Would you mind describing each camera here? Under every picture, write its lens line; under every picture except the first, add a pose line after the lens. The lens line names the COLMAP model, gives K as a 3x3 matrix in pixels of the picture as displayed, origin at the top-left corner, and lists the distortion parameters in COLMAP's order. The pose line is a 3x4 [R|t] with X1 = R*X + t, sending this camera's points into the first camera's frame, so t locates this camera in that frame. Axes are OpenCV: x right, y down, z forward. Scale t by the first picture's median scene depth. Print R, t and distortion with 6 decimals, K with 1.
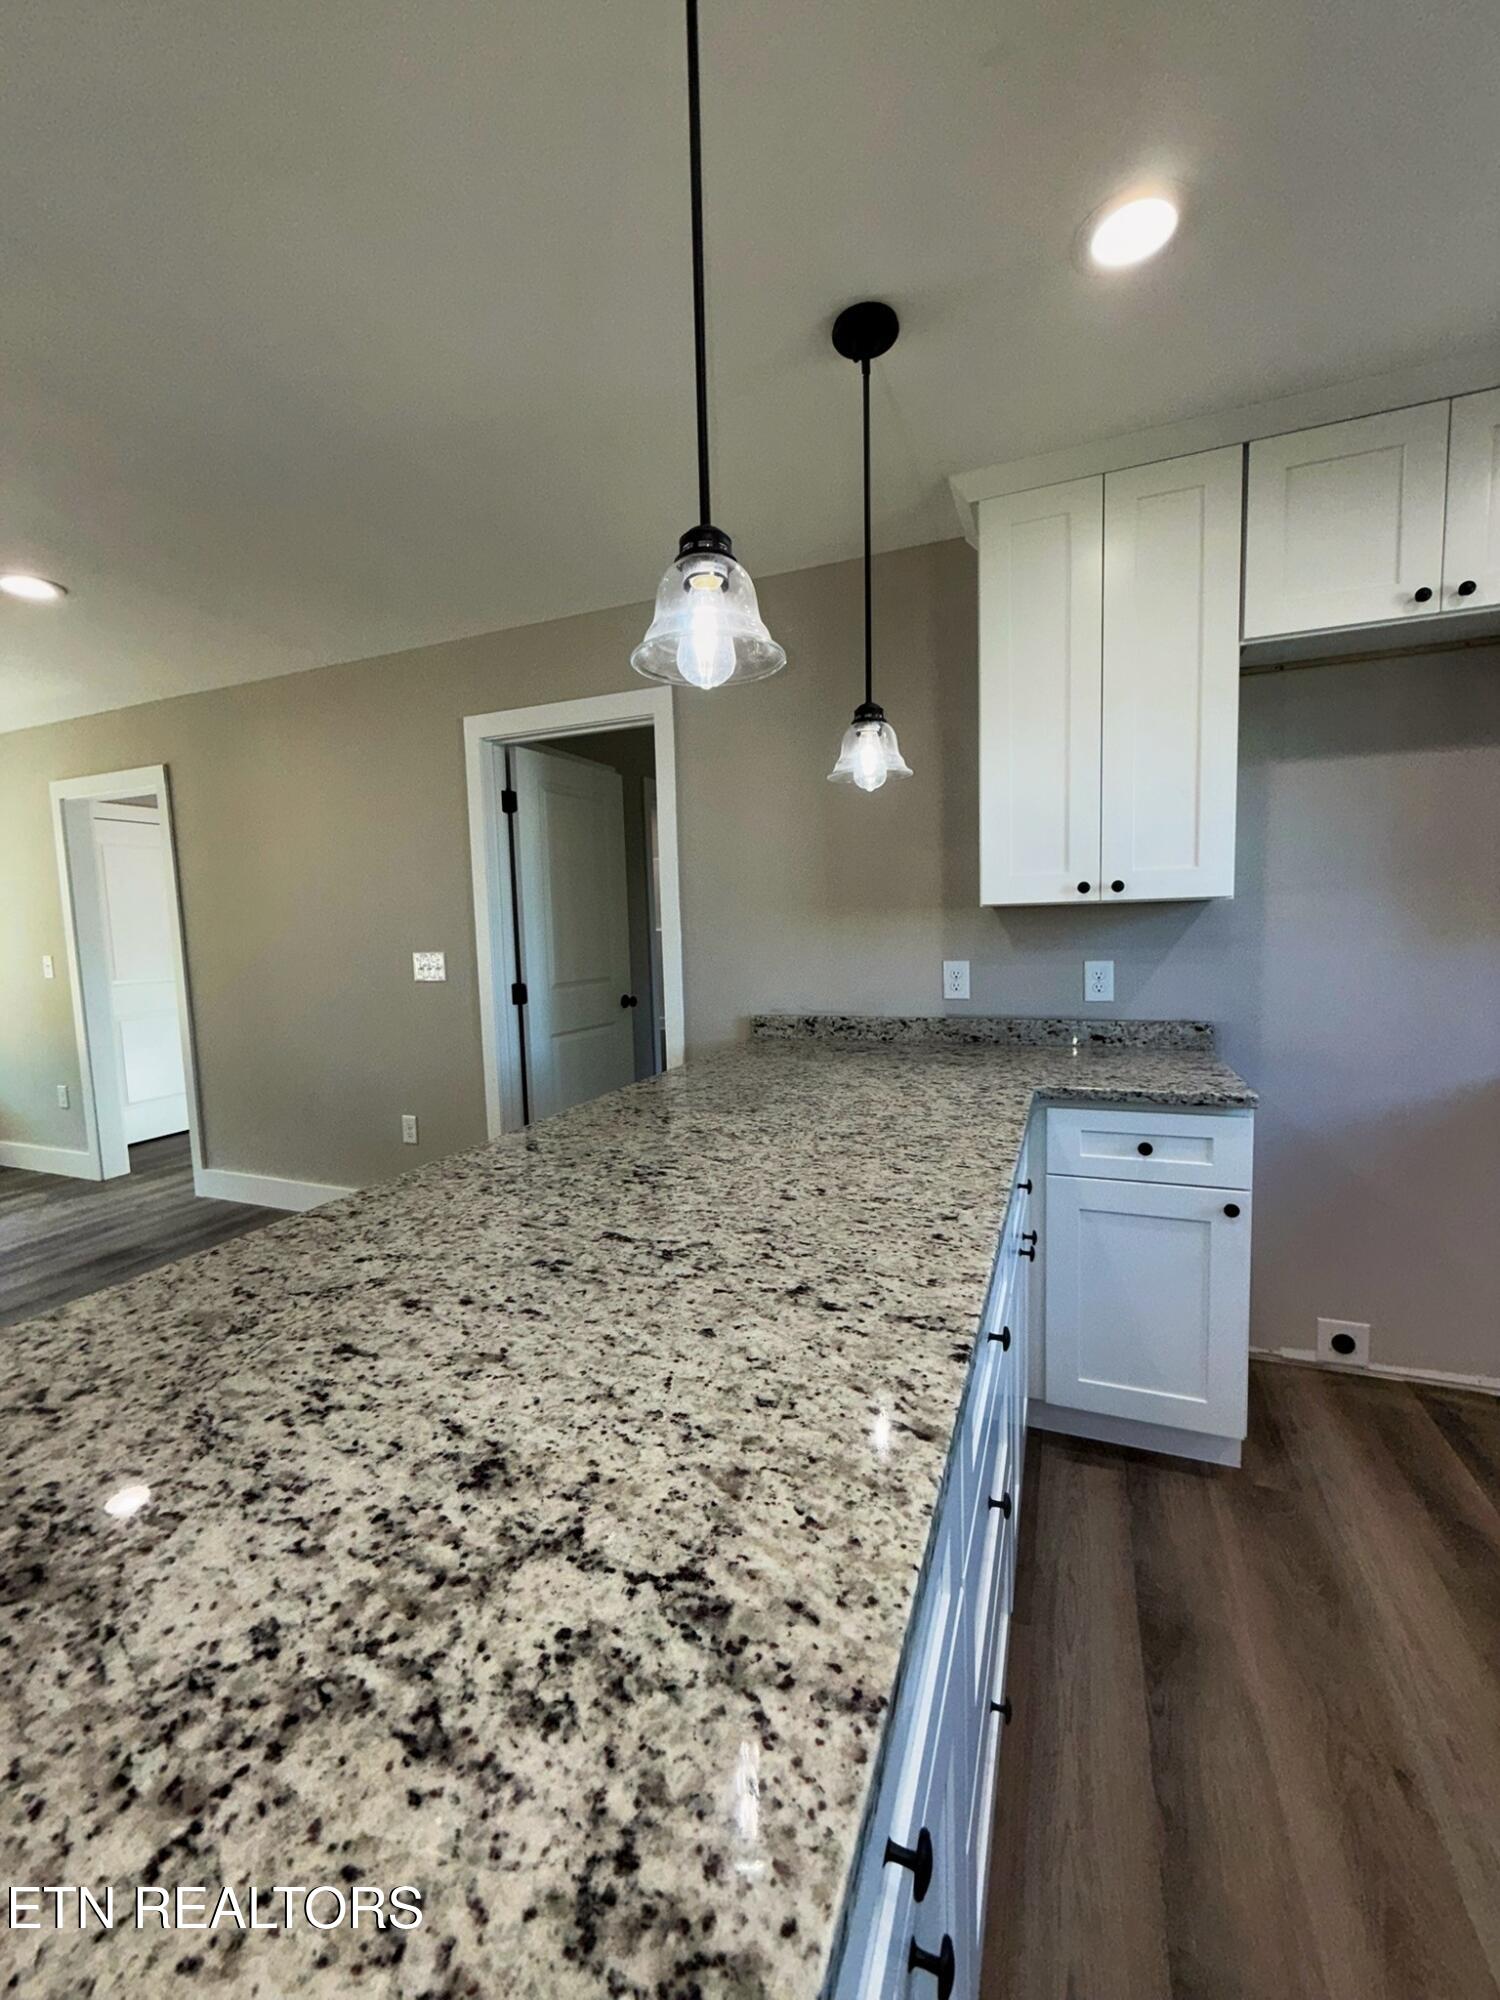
lens RADIAL K [[796.4, 0, 749.2], [0, 796.4, 990.9], [0, 0, 1]] dist [0.000165, -0.000451]
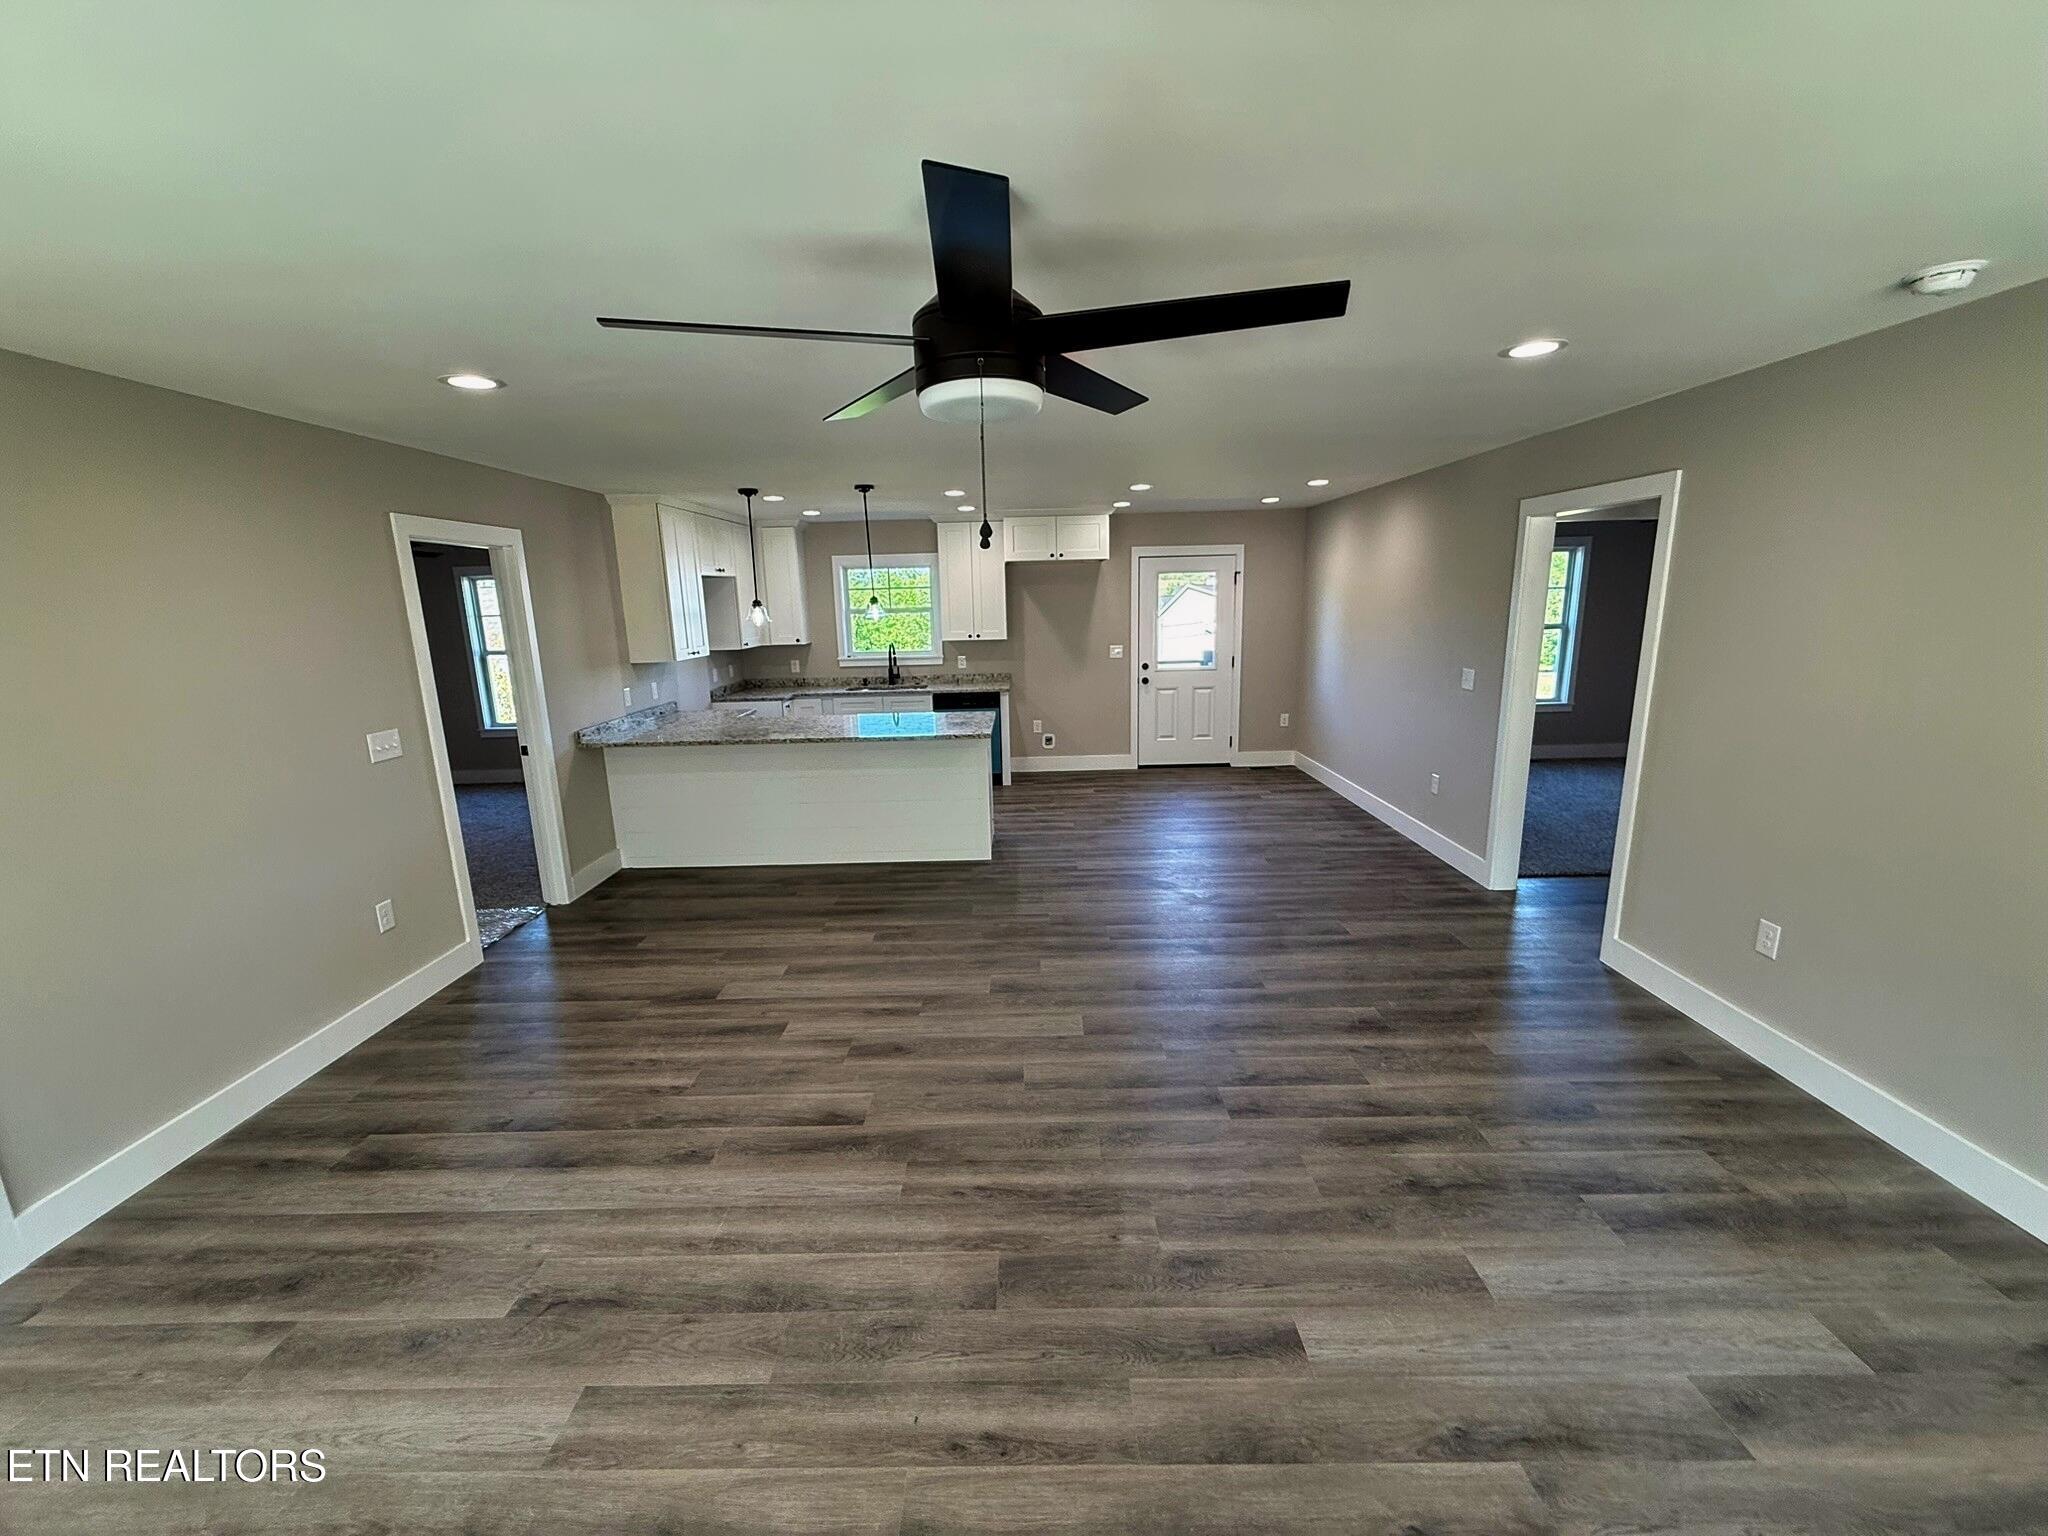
lens RADIAL K [[815.5, 0, 1016.8], [0, 815.5, 768.2], [0, 0, 1]] dist [0.000165, -0.000451]
pose [[-0.360959, -0.153711, 0.919827, -2.476467], [0.118925, 0.970684, 0.208879, -0.185881], [-0.924968, 0.184787, -0.332097, 0.891437]]
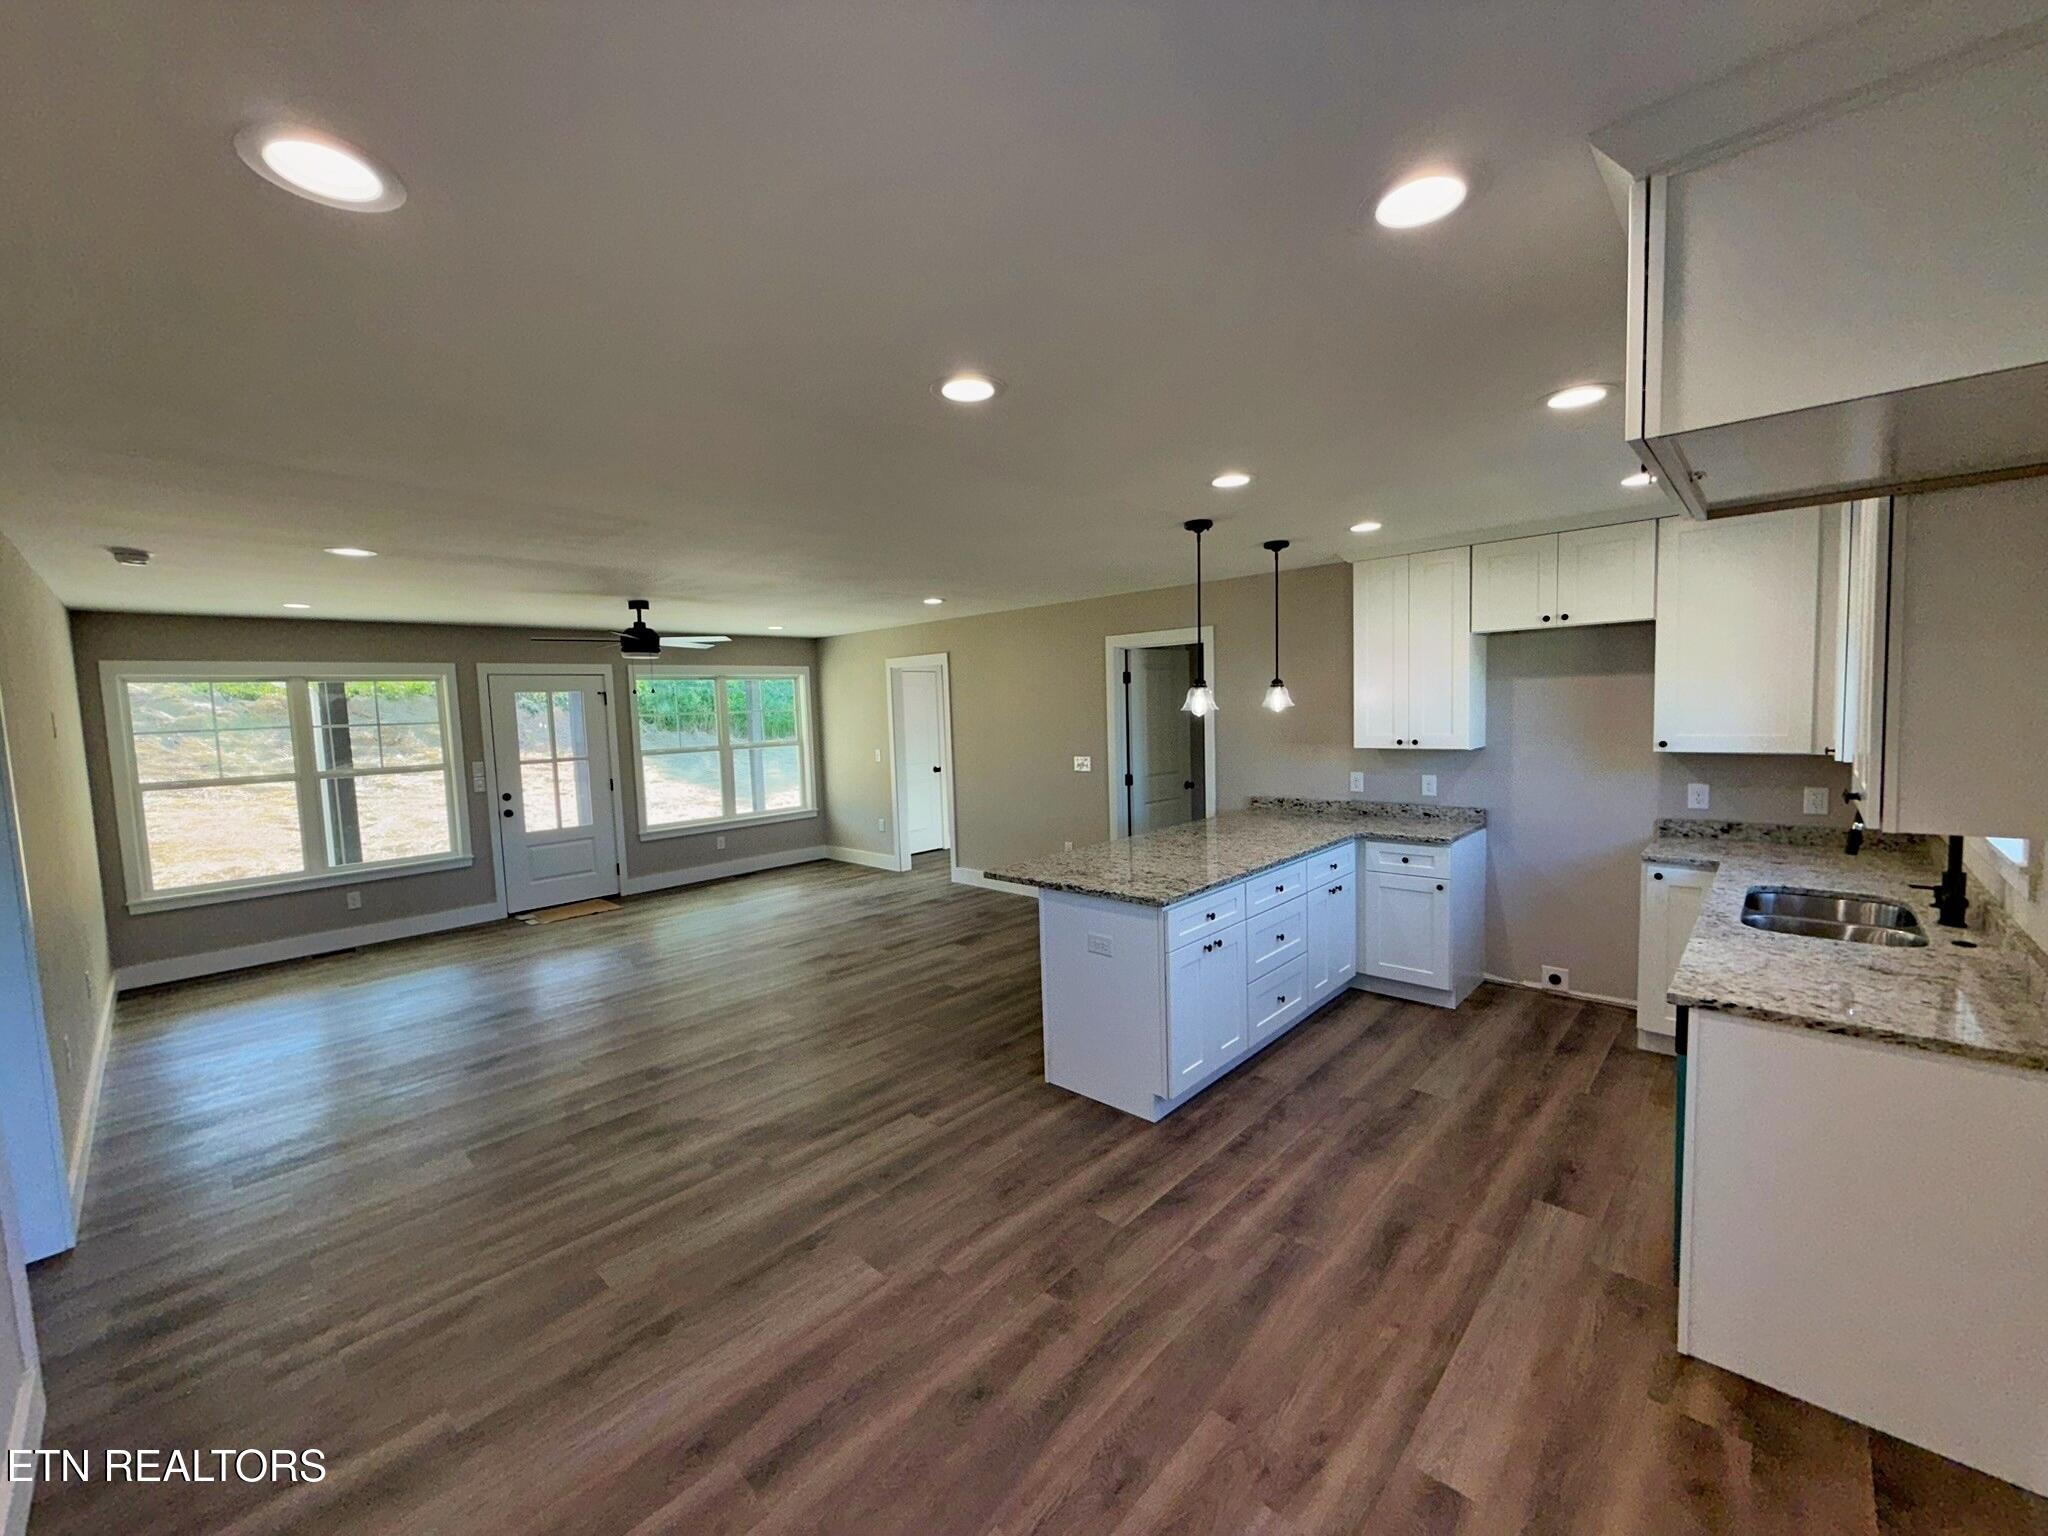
lens RADIAL K [[815.5, 0, 1016.8], [0, 815.5, 768.2], [0, 0, 1]] dist [0.000165, -0.000451]
pose [[0.929747, 0.026059, -0.367277, 0.246829], [-0.024636, 0.999660, 0.008562, -0.048890], [0.367375, 0.001088, 0.930072, -1.287426]]
